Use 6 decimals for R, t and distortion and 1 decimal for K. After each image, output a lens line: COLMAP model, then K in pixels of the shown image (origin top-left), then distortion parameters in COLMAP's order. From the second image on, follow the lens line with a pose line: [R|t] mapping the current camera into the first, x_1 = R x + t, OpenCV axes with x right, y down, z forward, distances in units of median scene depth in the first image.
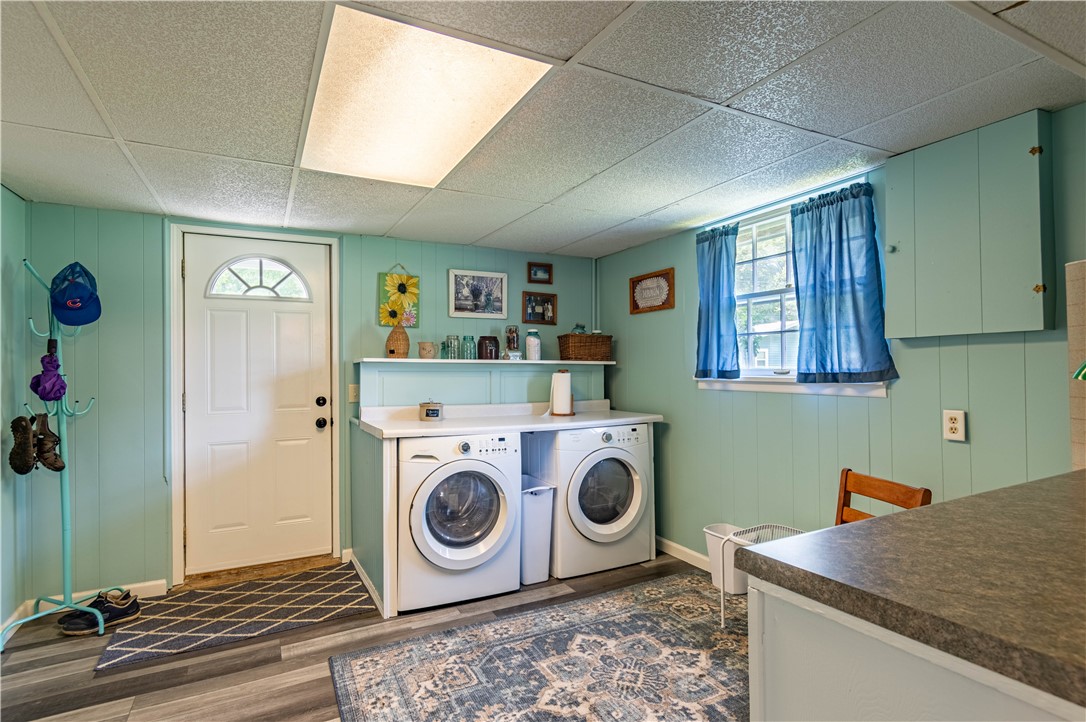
lens RADIAL K [[548.2, 0, 544.1], [0, 548.2, 360.4], [0, 0, 1]] dist [-0.000352, -0.000118]
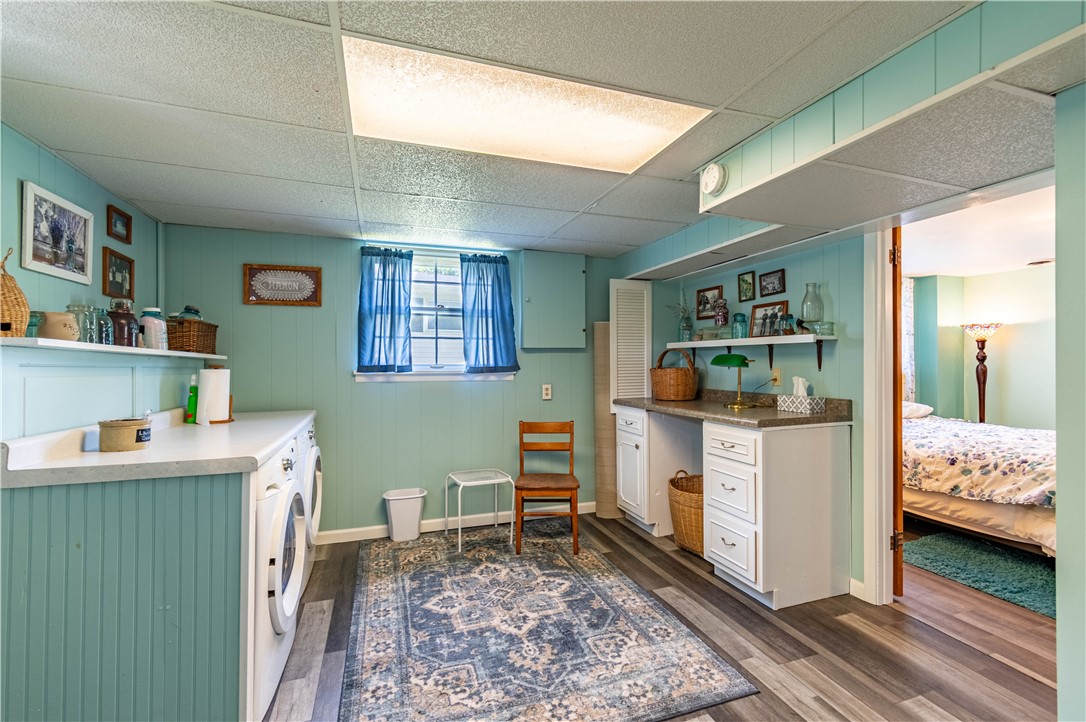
lens RADIAL K [[481.7, 0, 547.2], [0, 481.7, 361.7], [0, 0, 1]] dist [-0.000748, 0.000037]
pose [[0.143351, 0.010552, 0.989616, -0.802462], [-0.011438, 0.999894, -0.009004, 0.017723], [-0.989606, -0.010029, 0.143457, 0.583275]]
